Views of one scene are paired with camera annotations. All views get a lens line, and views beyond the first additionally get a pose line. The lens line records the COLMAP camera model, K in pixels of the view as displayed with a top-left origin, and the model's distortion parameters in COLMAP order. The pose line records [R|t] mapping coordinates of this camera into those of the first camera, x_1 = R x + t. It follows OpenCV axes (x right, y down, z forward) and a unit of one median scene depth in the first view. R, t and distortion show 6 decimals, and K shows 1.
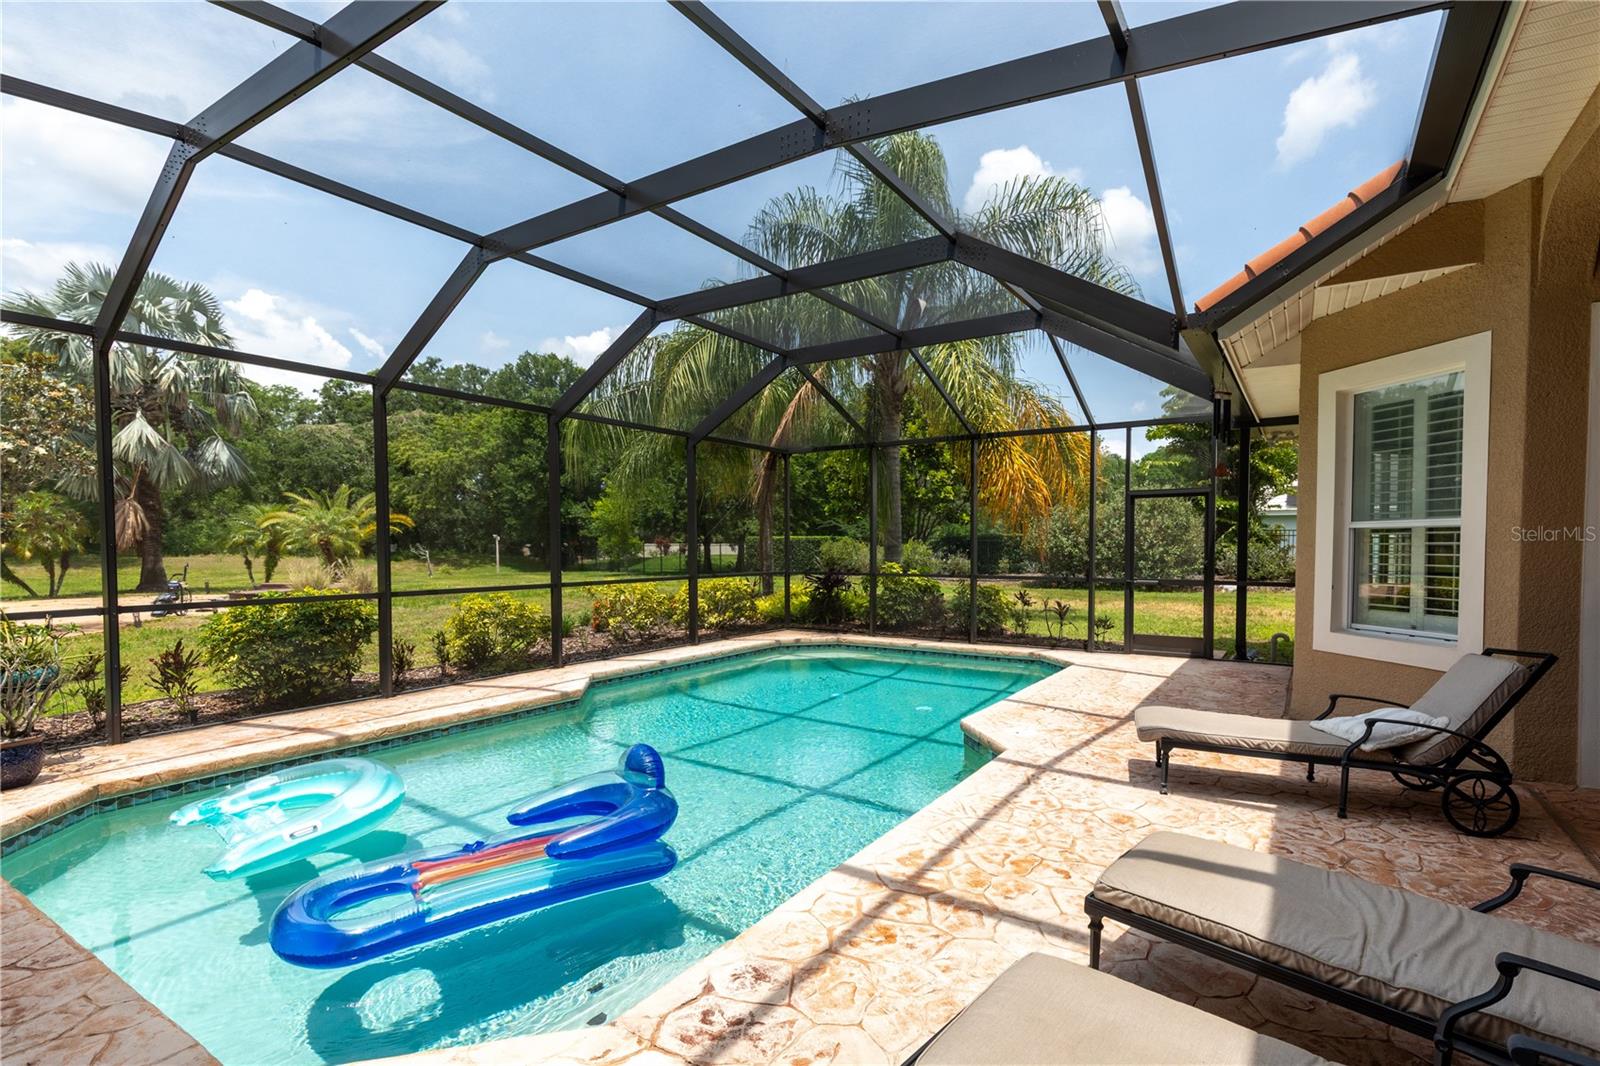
lens RADIAL K [[749.5, 0, 803.8], [0, 749.5, 572.3], [0, 0, 1]] dist [0.018638, -0.000058]
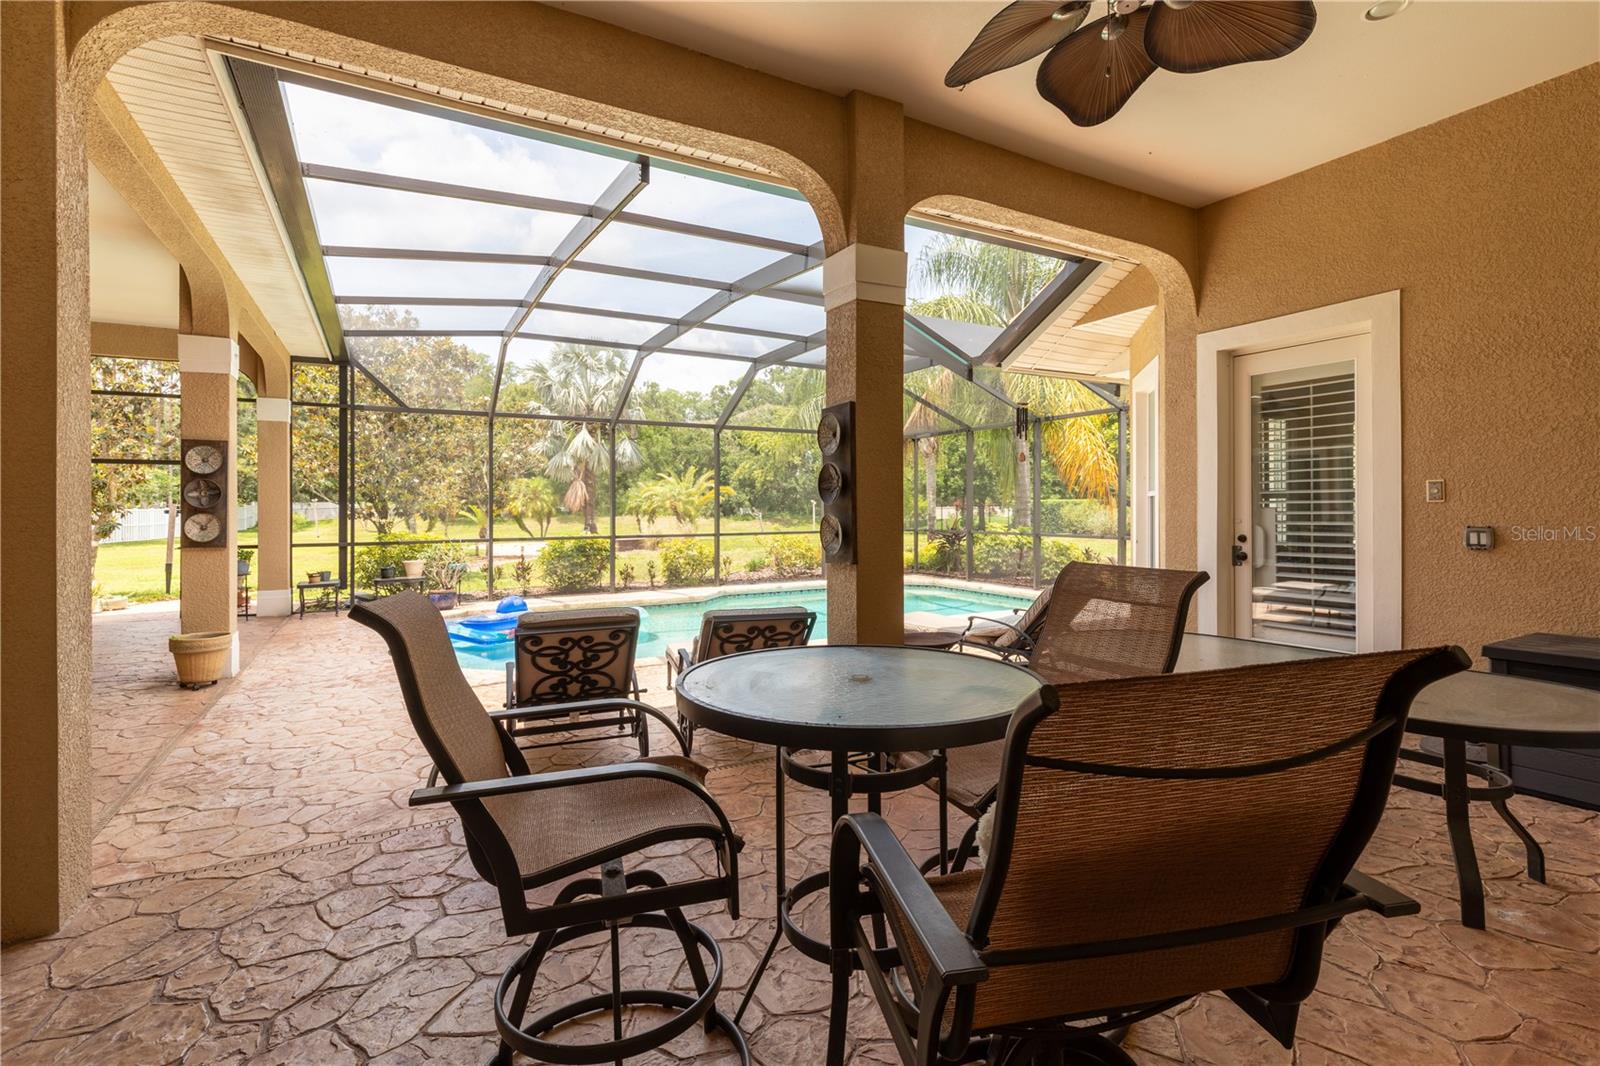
lens RADIAL K [[733.0, 0, 800.0], [0, 733.0, 533.0], [0, 0, 1]] dist [0.019220, -0.000195]
pose [[0.875178, 0.015193, -0.483563, 0.274052], [-0.015836, 0.999871, 0.002753, 0.003128], [0.483543, 0.005249, 0.875305, -0.133457]]
